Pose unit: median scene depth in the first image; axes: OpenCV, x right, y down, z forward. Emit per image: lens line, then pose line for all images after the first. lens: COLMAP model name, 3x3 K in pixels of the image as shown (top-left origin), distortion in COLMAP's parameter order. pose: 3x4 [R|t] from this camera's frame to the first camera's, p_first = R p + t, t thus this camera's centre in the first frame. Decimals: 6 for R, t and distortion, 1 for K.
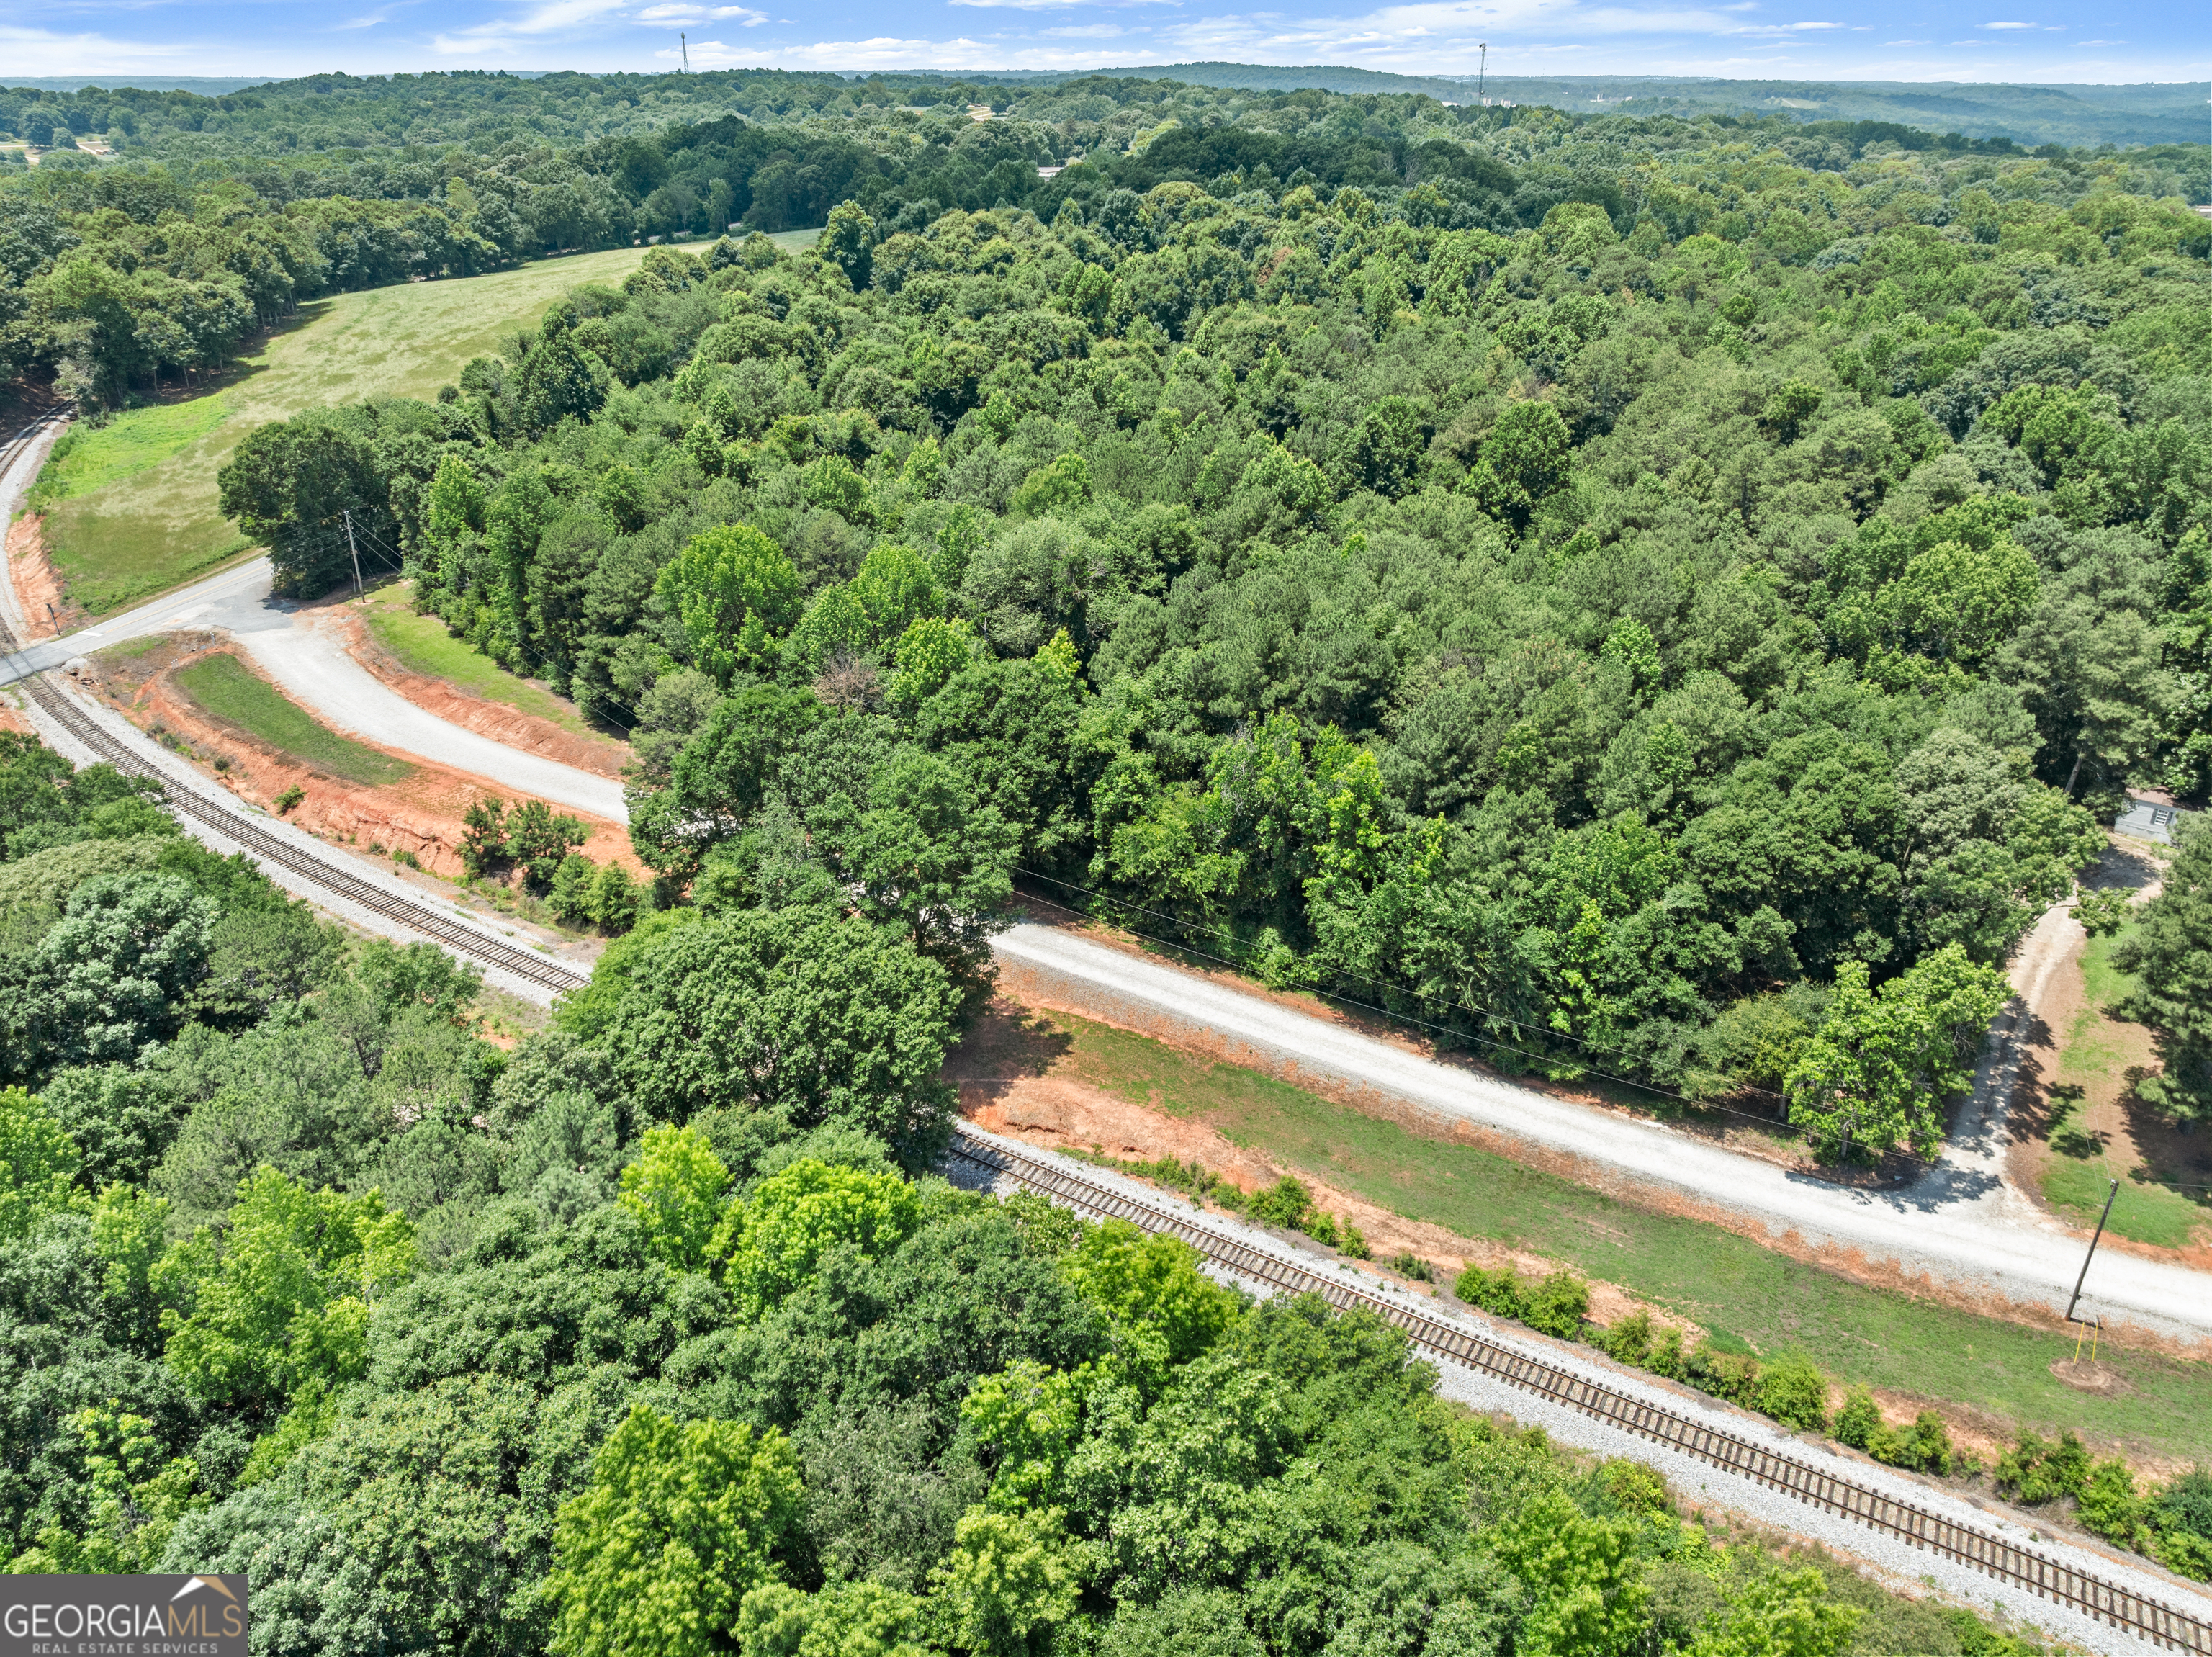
lens RADIAL K [[1552.6, 0, 1117.1], [0, 1552.6, 822.7], [0, 0, 1]] dist [-0.036731, 0.002520]
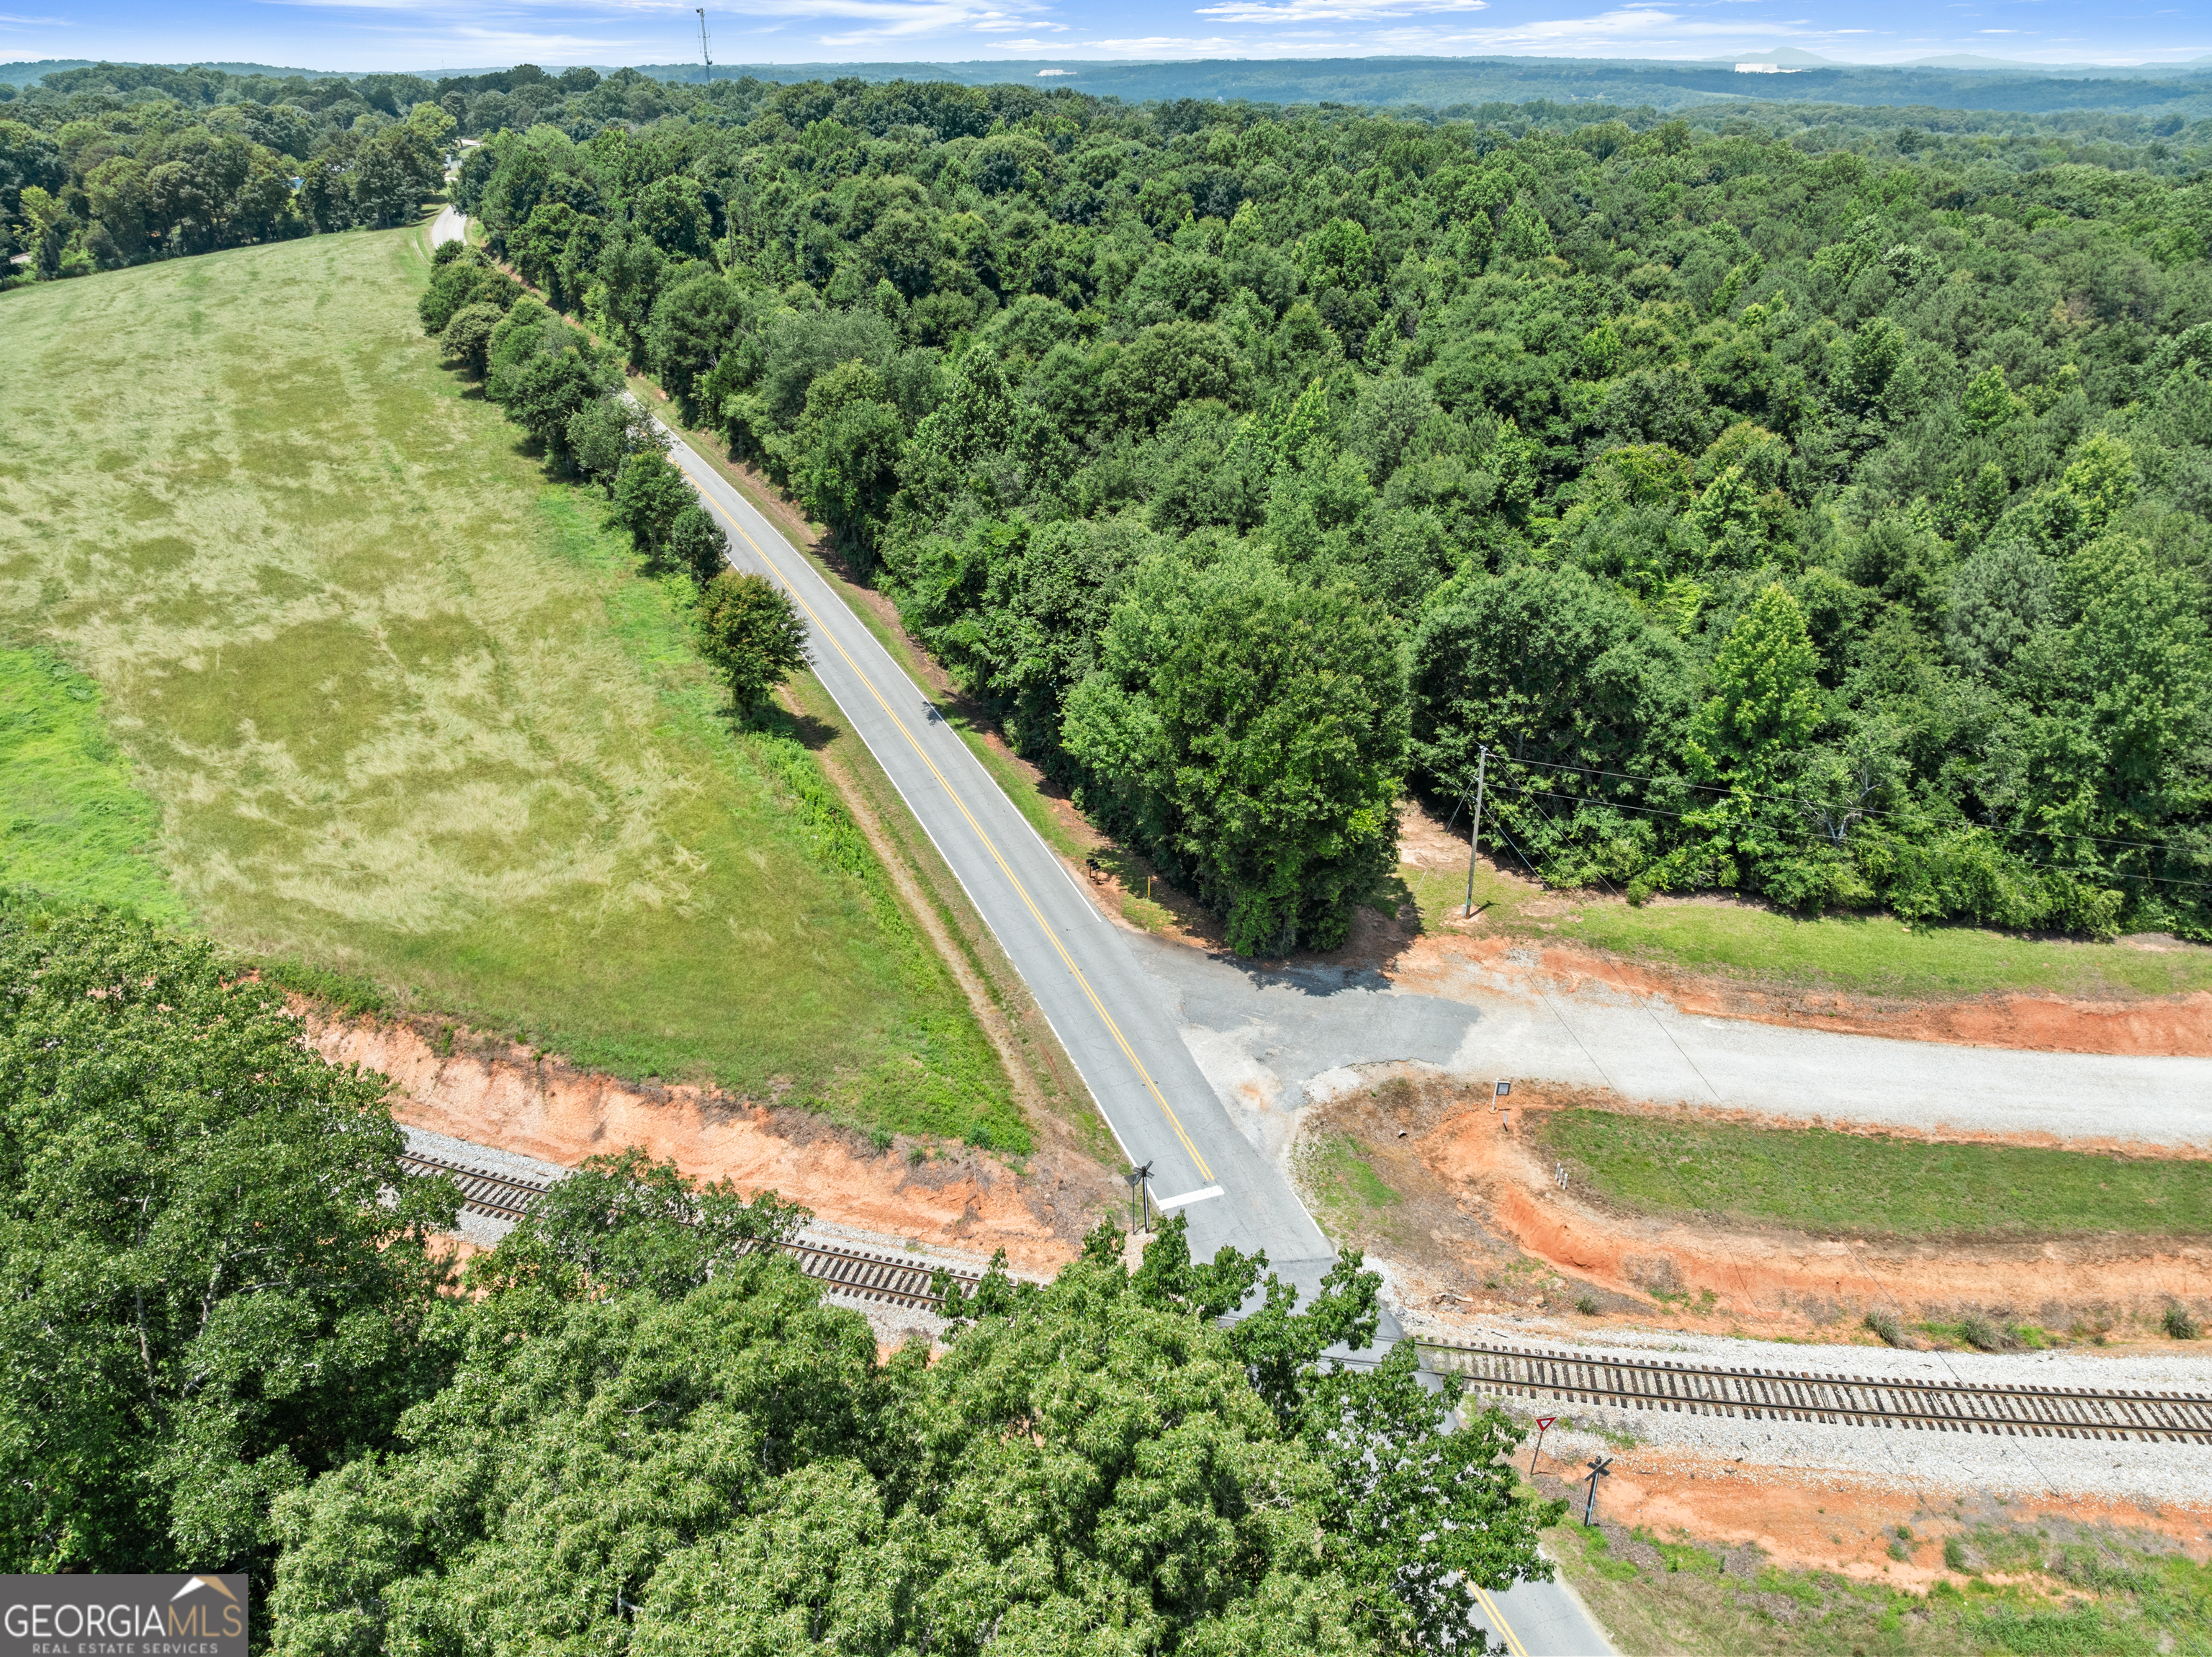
lens RADIAL K [[1552.6, 0, 1117.1], [0, 1552.6, 822.7], [0, 0, 1]] dist [-0.036731, 0.002520]
pose [[0.795930, -0.274886, 0.539382, -1.433124], [0.270198, 0.958606, 0.089823, -0.421182], [-0.541745, 0.074247, 0.837257, 1.079595]]
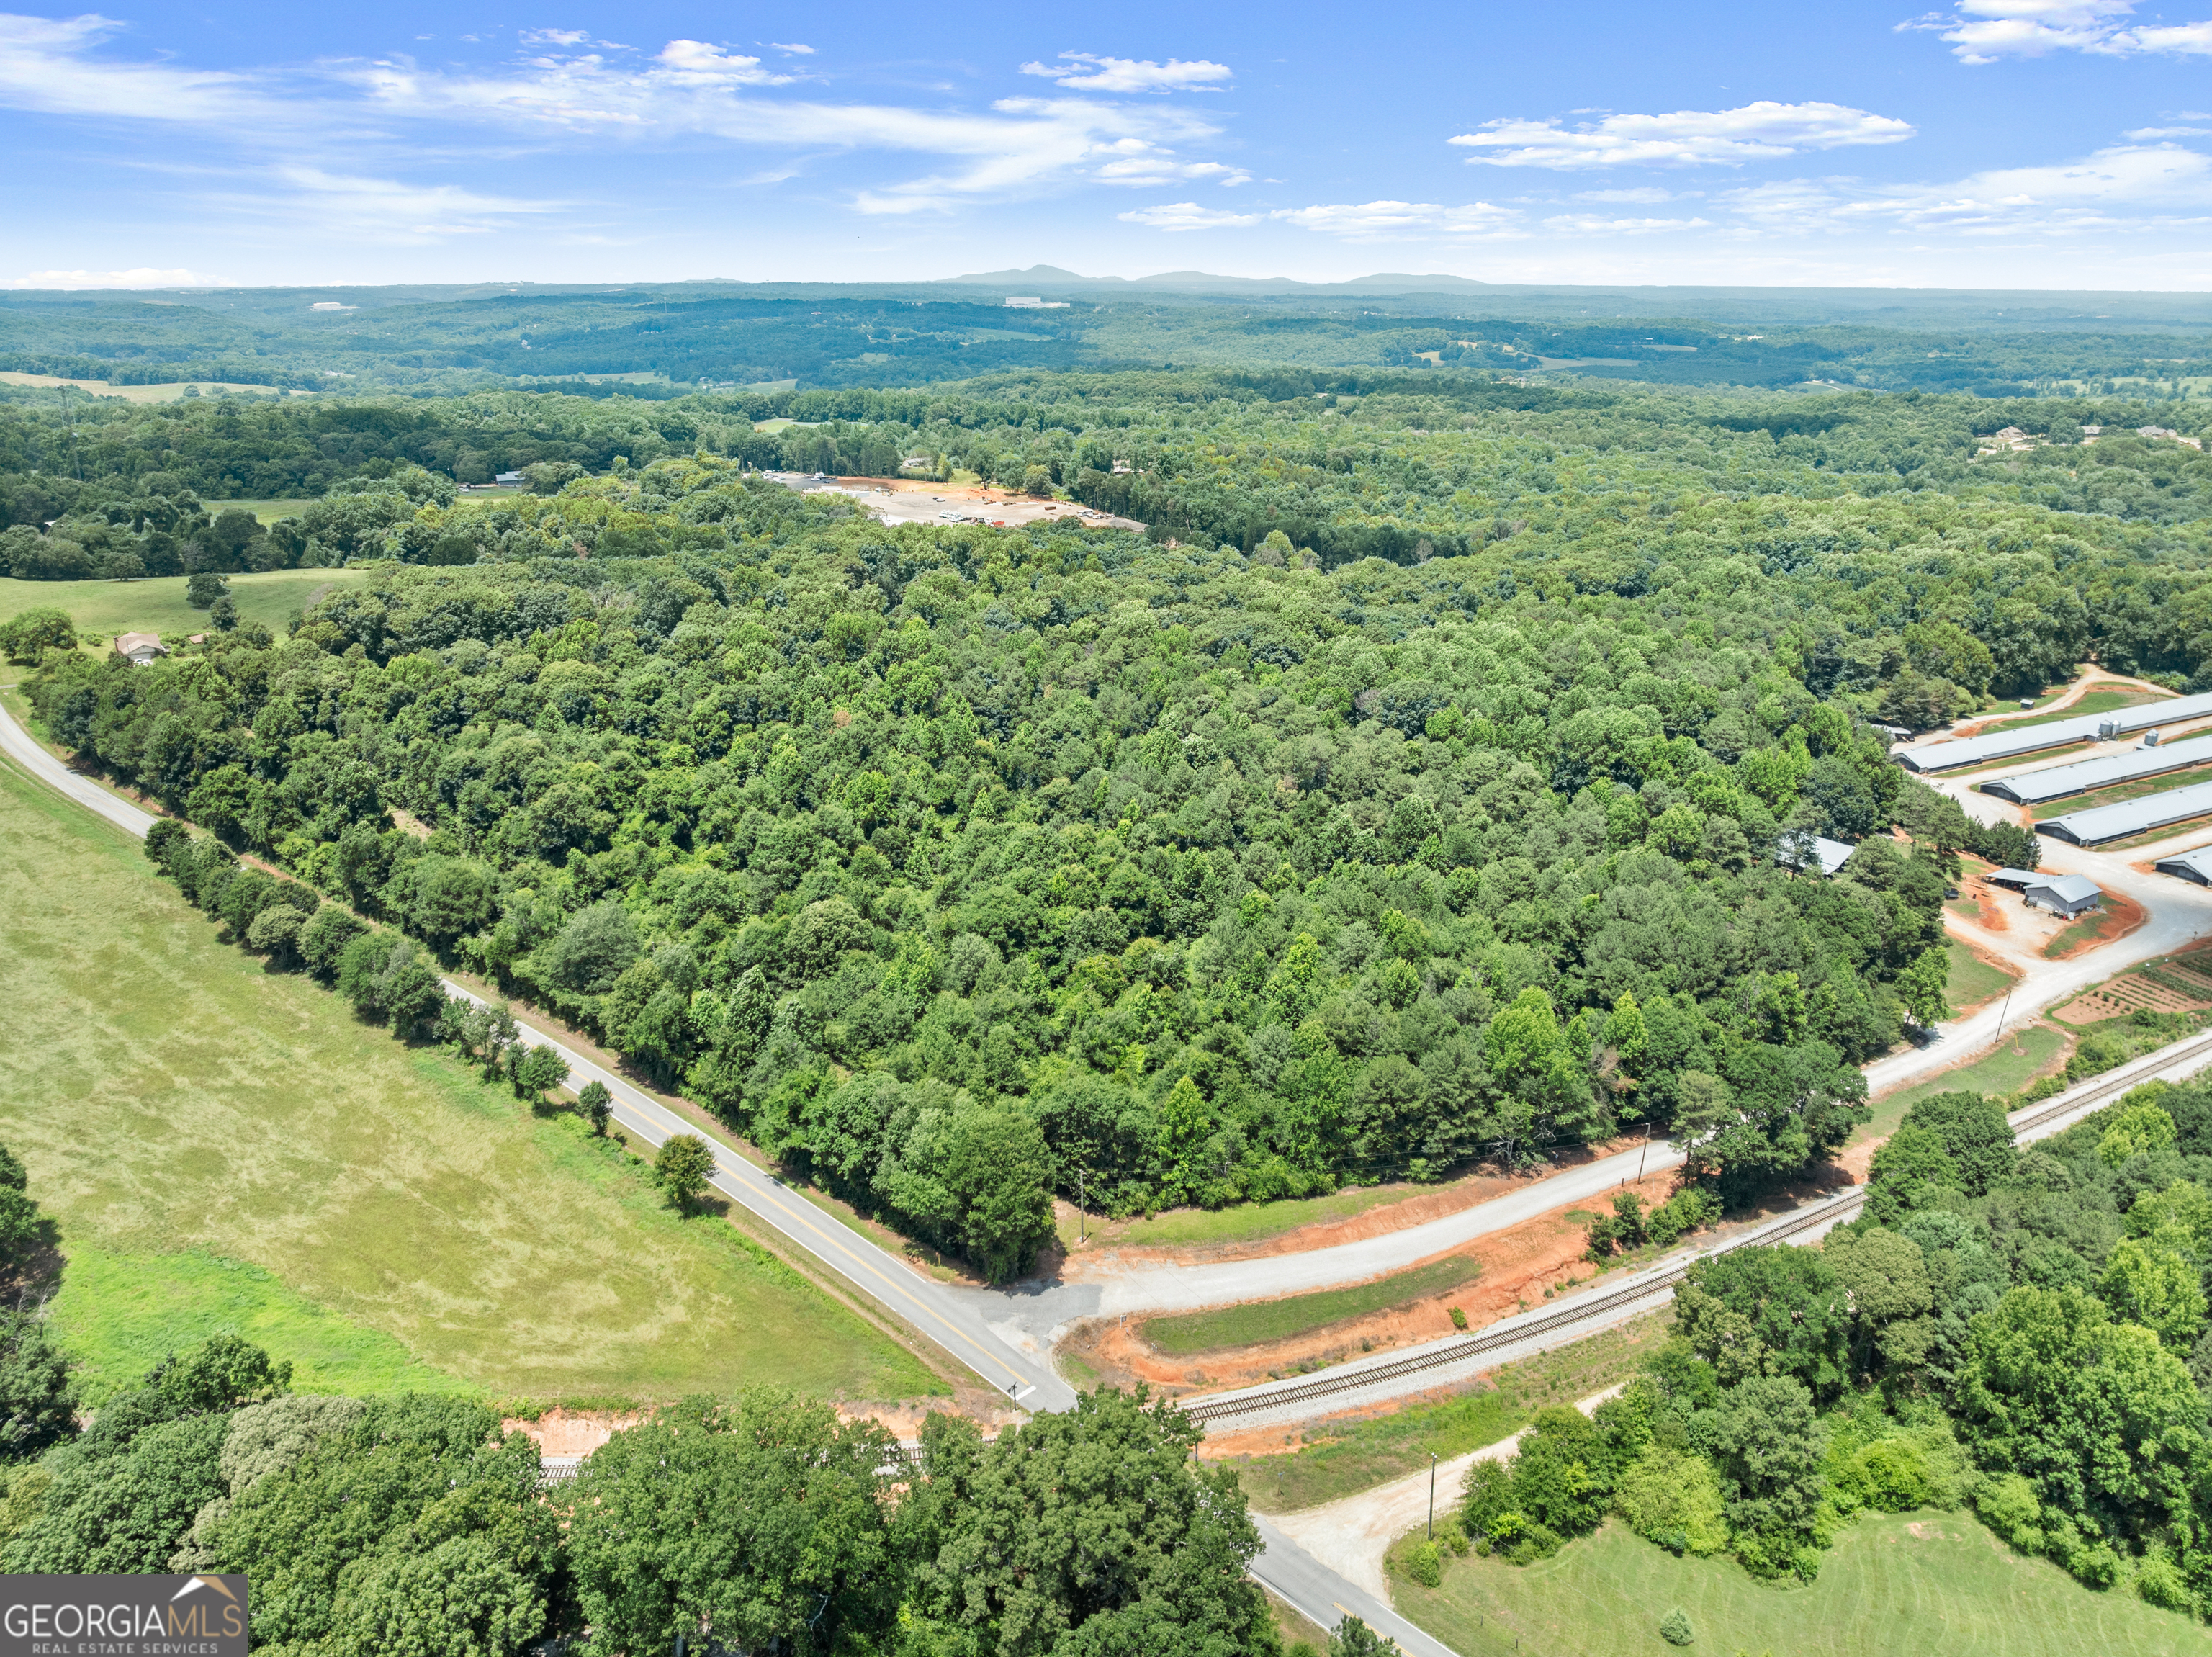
lens RADIAL K [[1577.8, 0, 1106.0], [0, 1577.8, 828.5], [0, 0, 1]] dist [-0.033378, 0.000042]
pose [[0.487639, -0.293424, 0.822259, -2.279741], [0.379920, 0.919296, 0.102741, -0.907437], [-0.786046, 0.262292, 0.559762, 0.439088]]
